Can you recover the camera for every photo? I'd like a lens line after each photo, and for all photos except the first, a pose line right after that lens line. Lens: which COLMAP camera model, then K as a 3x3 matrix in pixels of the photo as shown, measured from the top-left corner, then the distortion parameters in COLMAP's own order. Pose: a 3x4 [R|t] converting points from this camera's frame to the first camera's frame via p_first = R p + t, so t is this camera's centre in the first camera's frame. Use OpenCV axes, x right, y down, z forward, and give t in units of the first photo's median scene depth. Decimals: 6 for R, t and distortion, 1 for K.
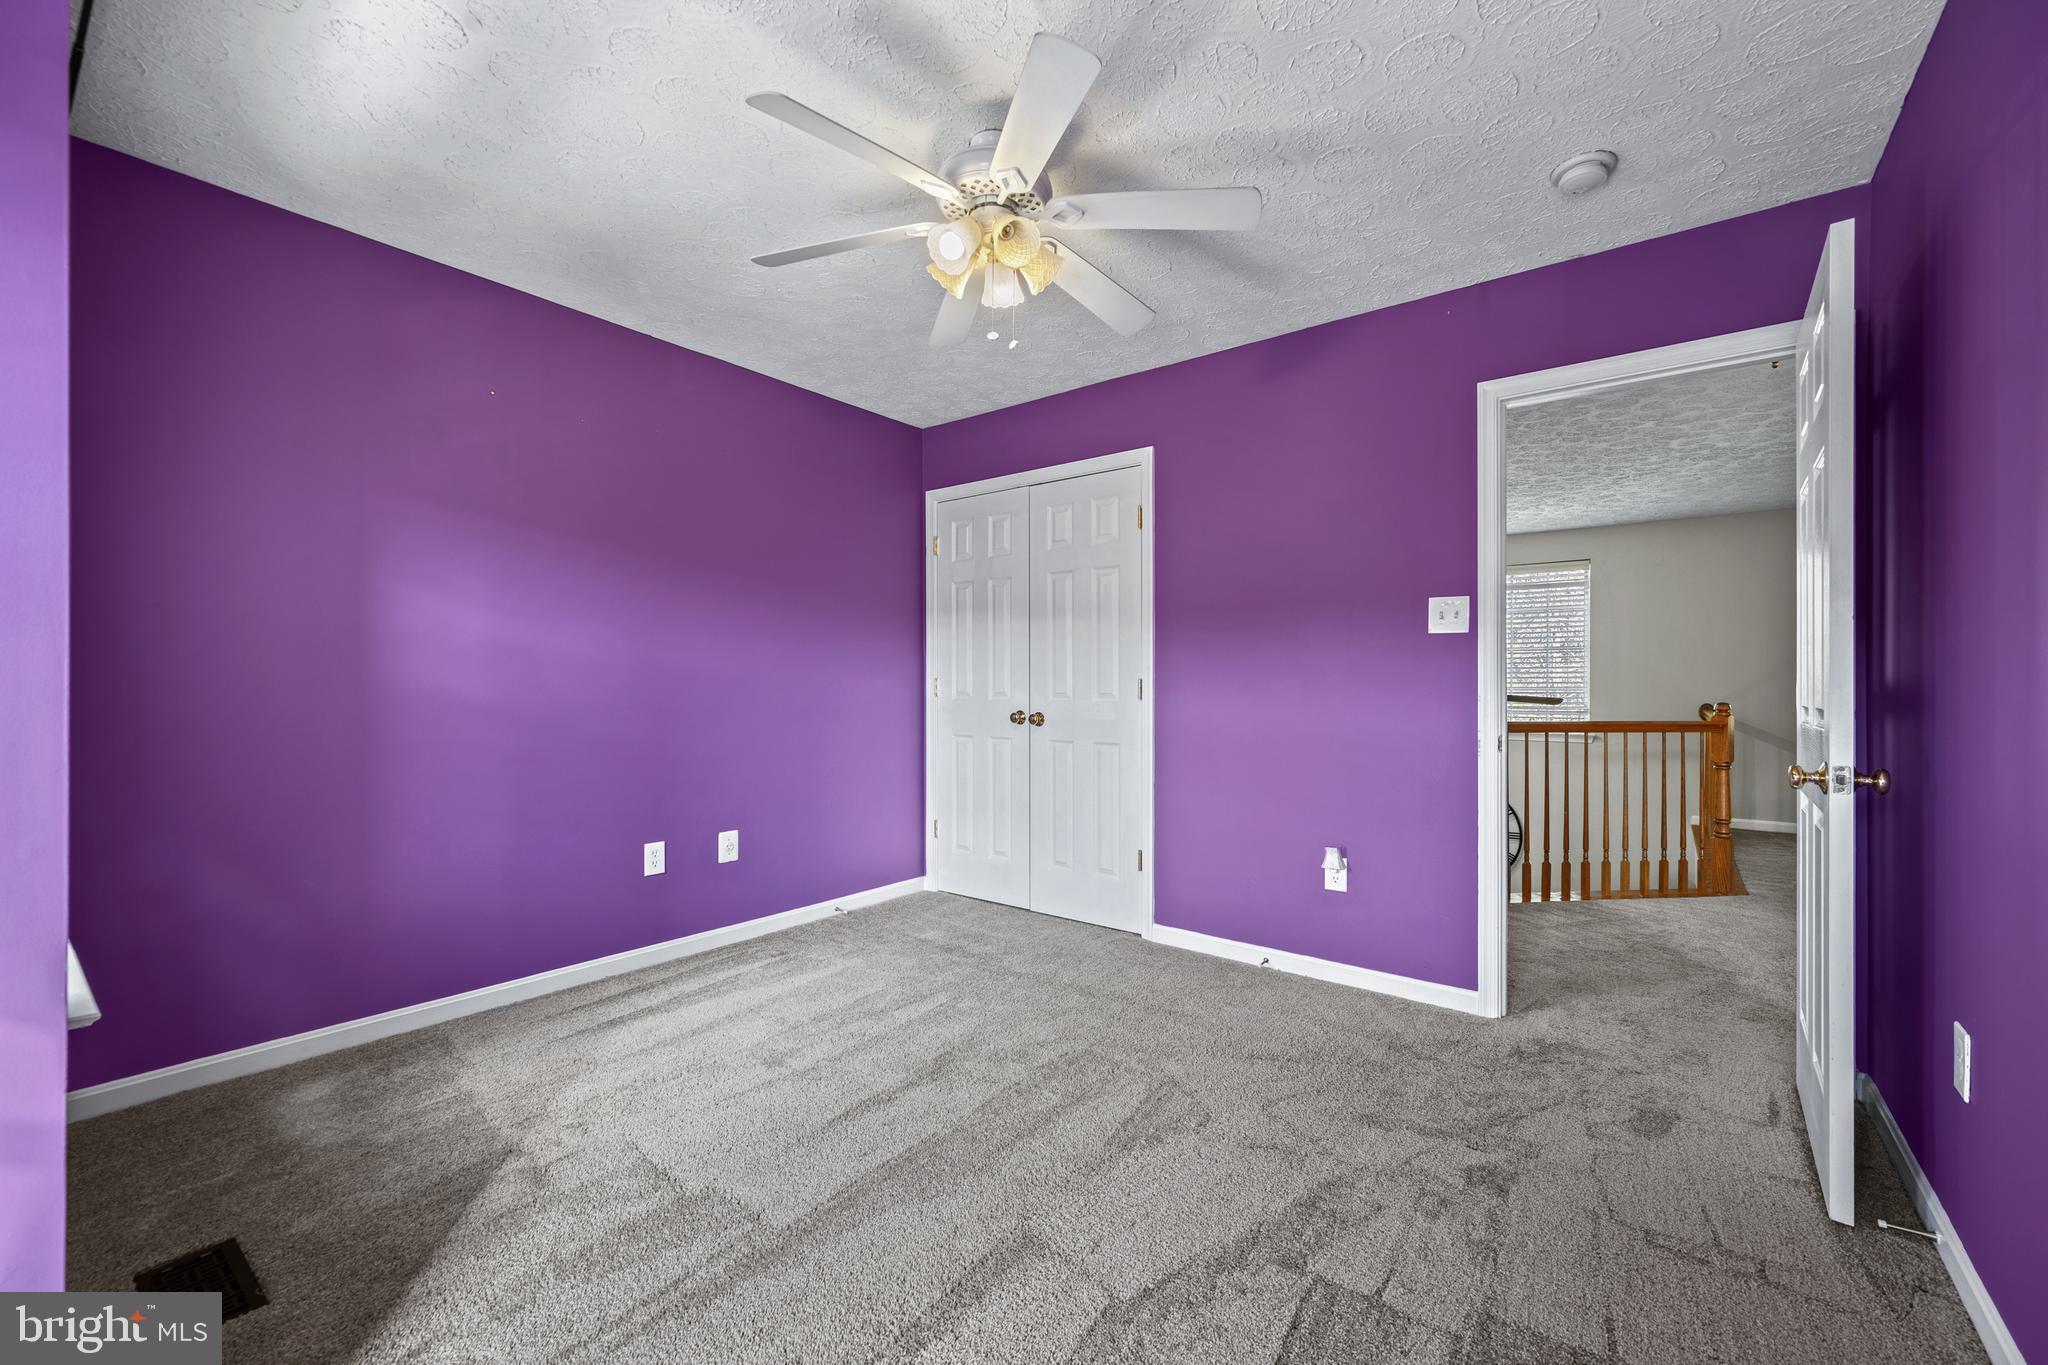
lens RADIAL K [[822.2, 0, 1024.0], [0, 822.2, 682.5], [0, 0, 1]] dist [-0.000915, -0.000656]
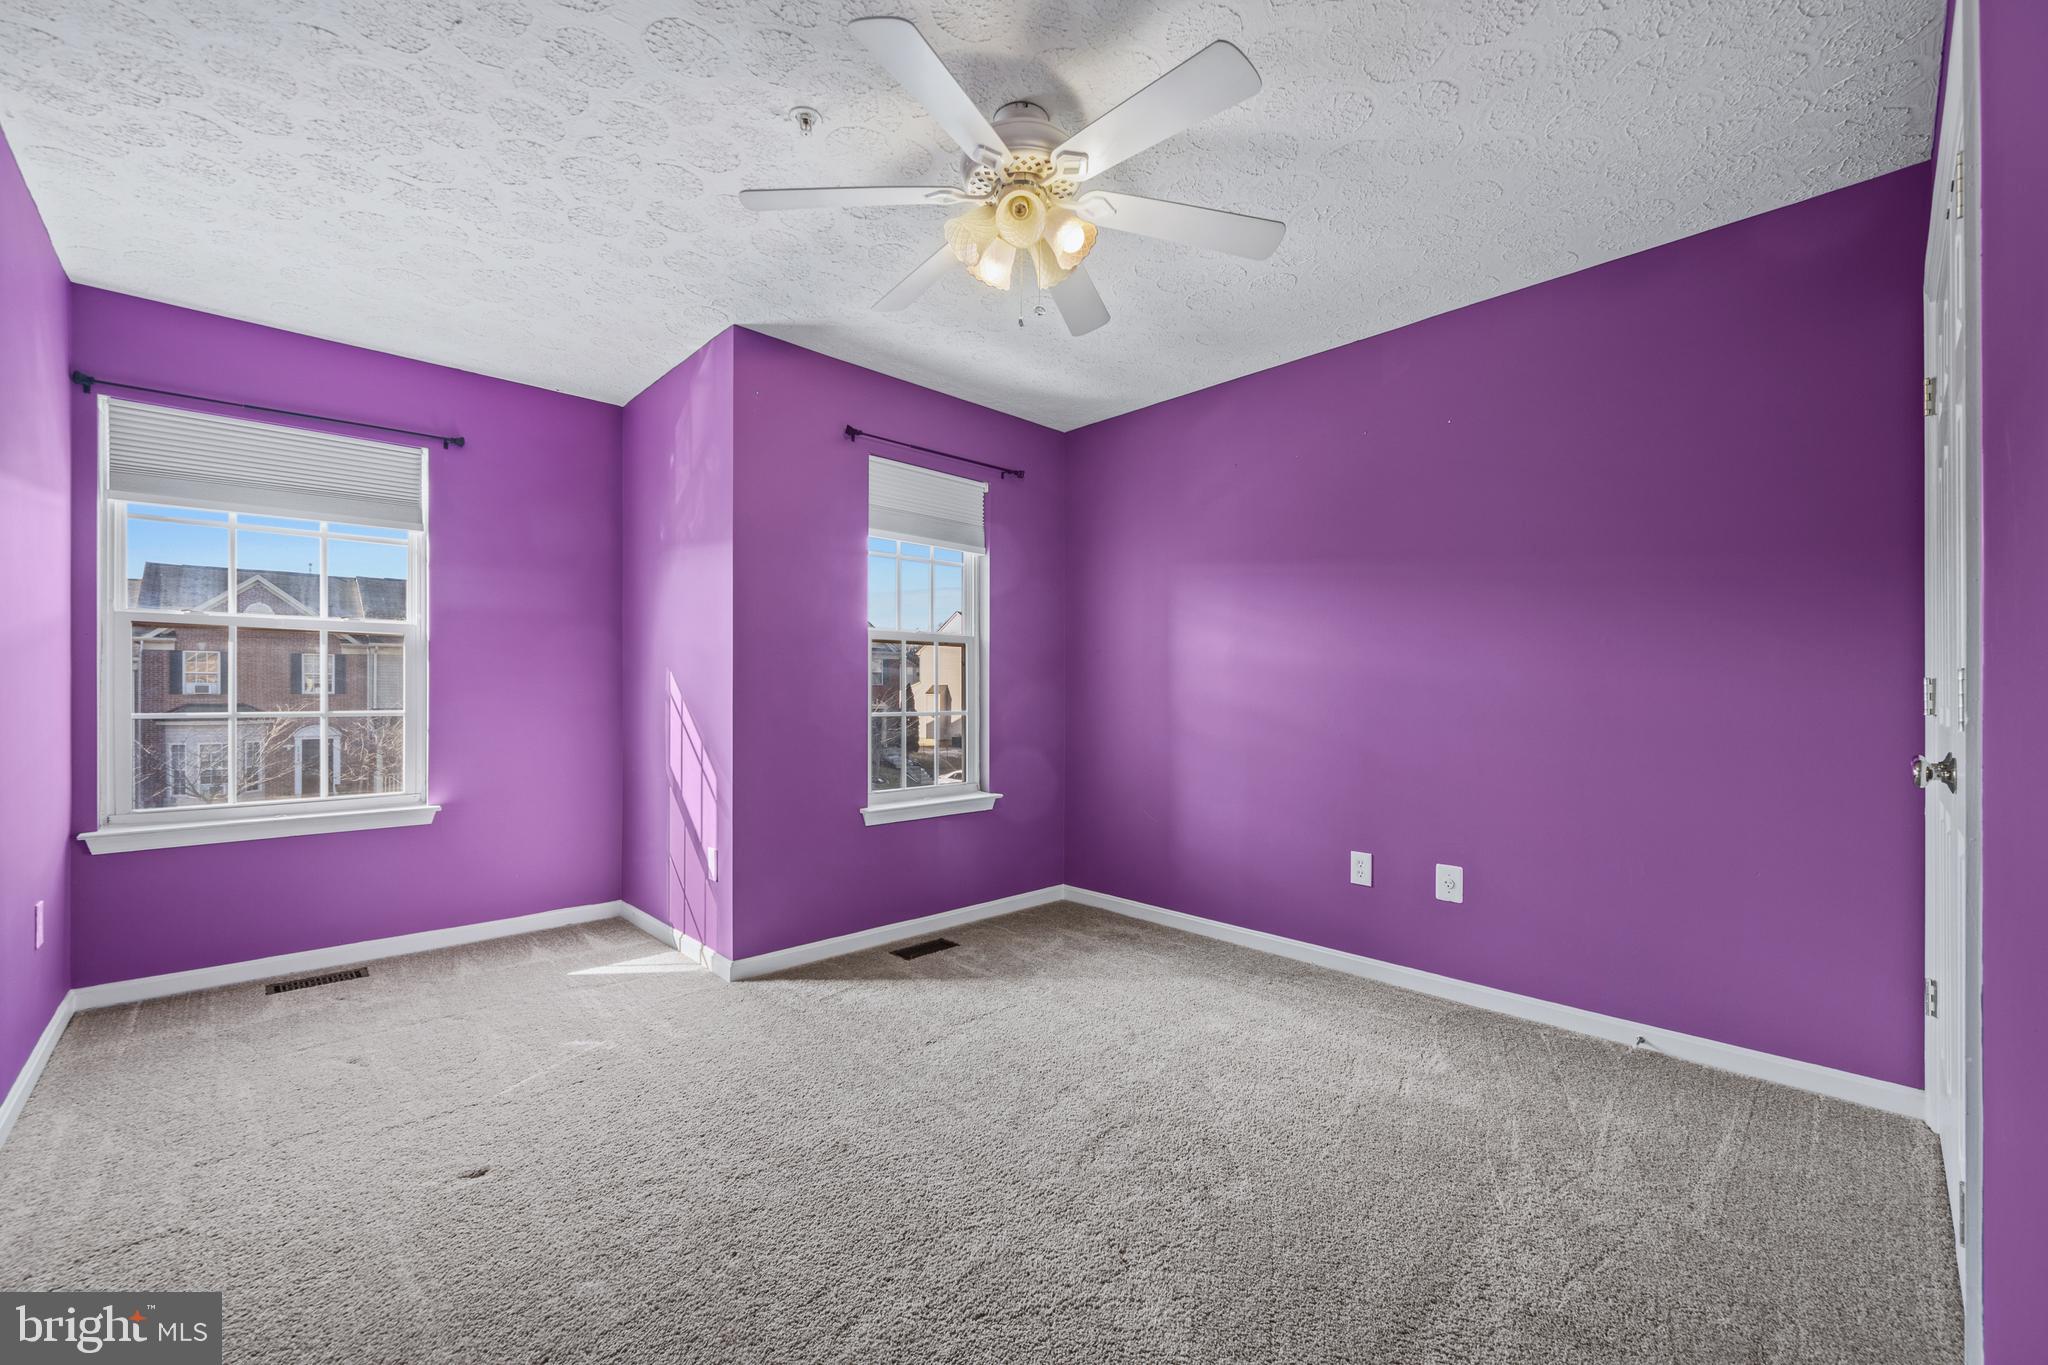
lens RADIAL K [[822.2, 0, 1024.0], [0, 822.2, 682.5], [0, 0, 1]] dist [-0.000915, -0.000656]
pose [[-0.145739, -0.013533, -0.989231, 0.602404], [-0.003111, 0.999908, -0.013221, 0.005678], [0.989318, 0.001151, -0.145767, 0.761836]]
